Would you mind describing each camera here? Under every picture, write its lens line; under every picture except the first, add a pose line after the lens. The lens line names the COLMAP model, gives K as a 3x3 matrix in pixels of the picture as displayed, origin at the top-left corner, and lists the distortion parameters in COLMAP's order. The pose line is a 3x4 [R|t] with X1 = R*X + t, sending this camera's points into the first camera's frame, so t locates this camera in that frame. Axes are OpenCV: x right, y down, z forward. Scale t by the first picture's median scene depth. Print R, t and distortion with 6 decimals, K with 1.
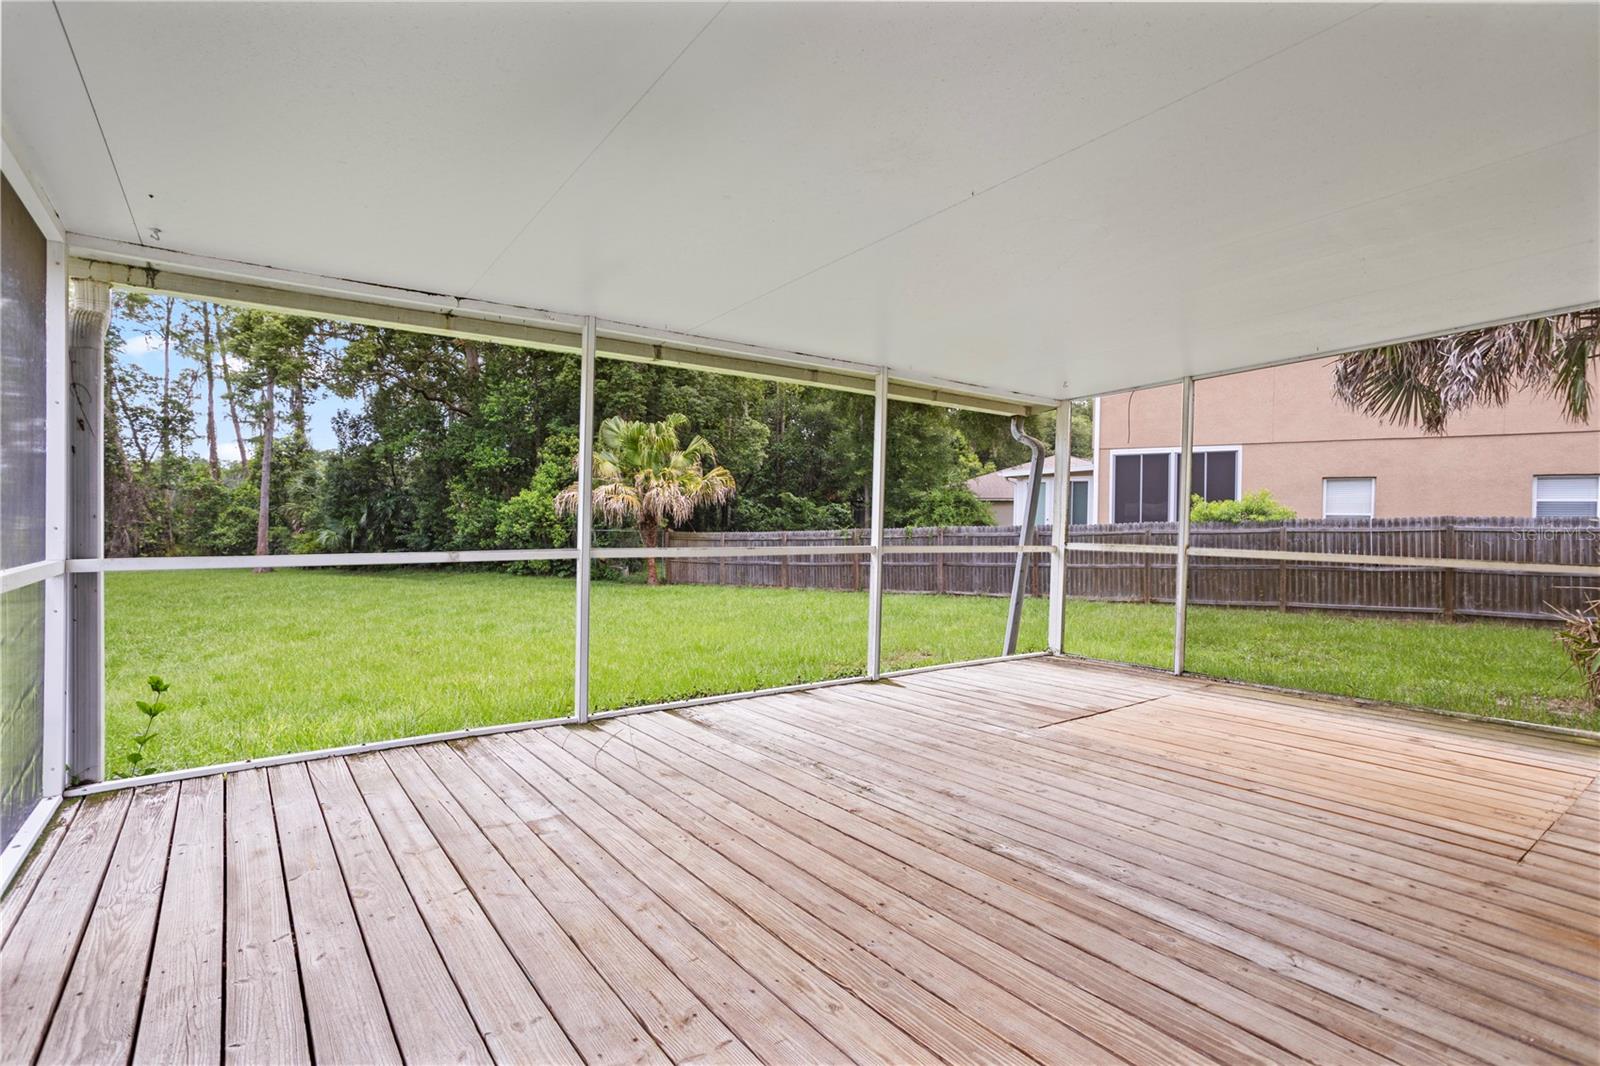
lens RADIAL K [[777.4, 0, 796.6], [0, 777.4, 535.5], [0, 0, 1]] dist [-0.036723, 0.014251]
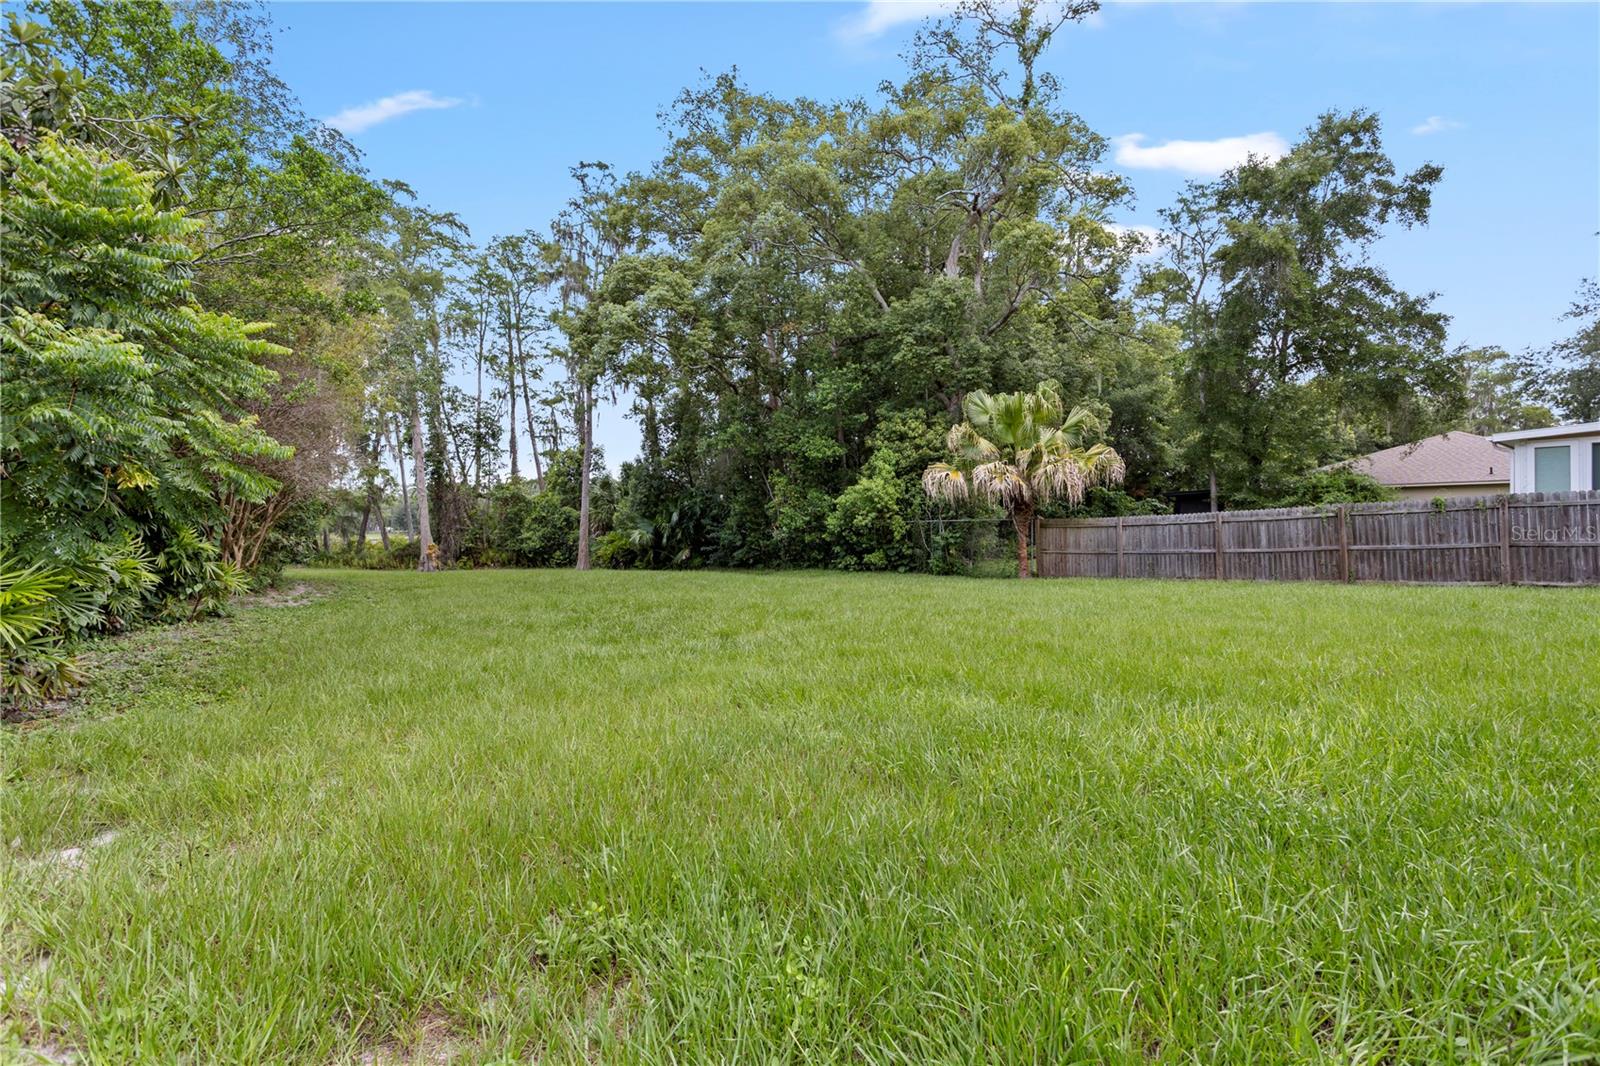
lens RADIAL K [[777.4, 0, 800.2], [0, 777.4, 535.5], [0, 0, 1]] dist [-0.036723, 0.014251]
pose [[0.967555, -0.003490, -0.252636, -0.148249], [-0.001964, 0.999770, -0.021334, 0.023591], [0.252653, 0.021138, 0.967326, 0.062067]]
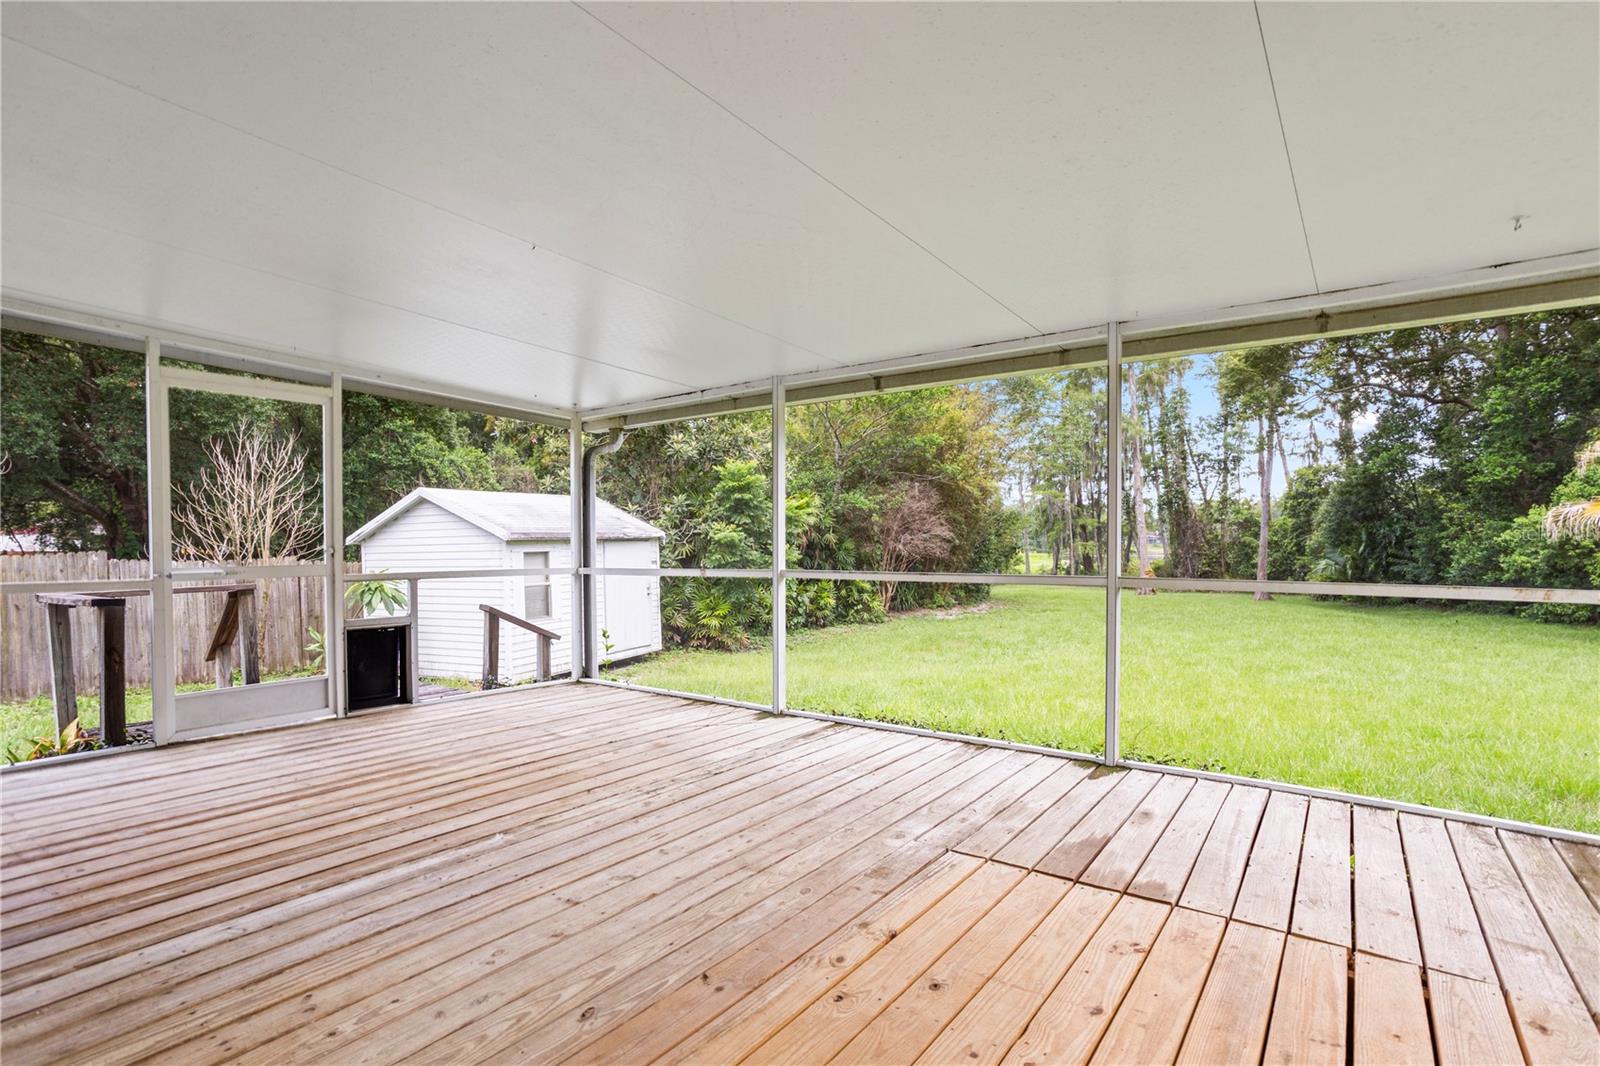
lens RADIAL K [[777.4, 0, 779.0], [0, 777.4, 565.9], [0, 0, 1]] dist [-0.036723, 0.014251]
pose [[0.283673, 0.011888, -0.958847, 0.110307], [-0.011533, 0.999893, 0.008985, 0.000000], [0.958852, 0.008510, 0.283780, 0.081425]]
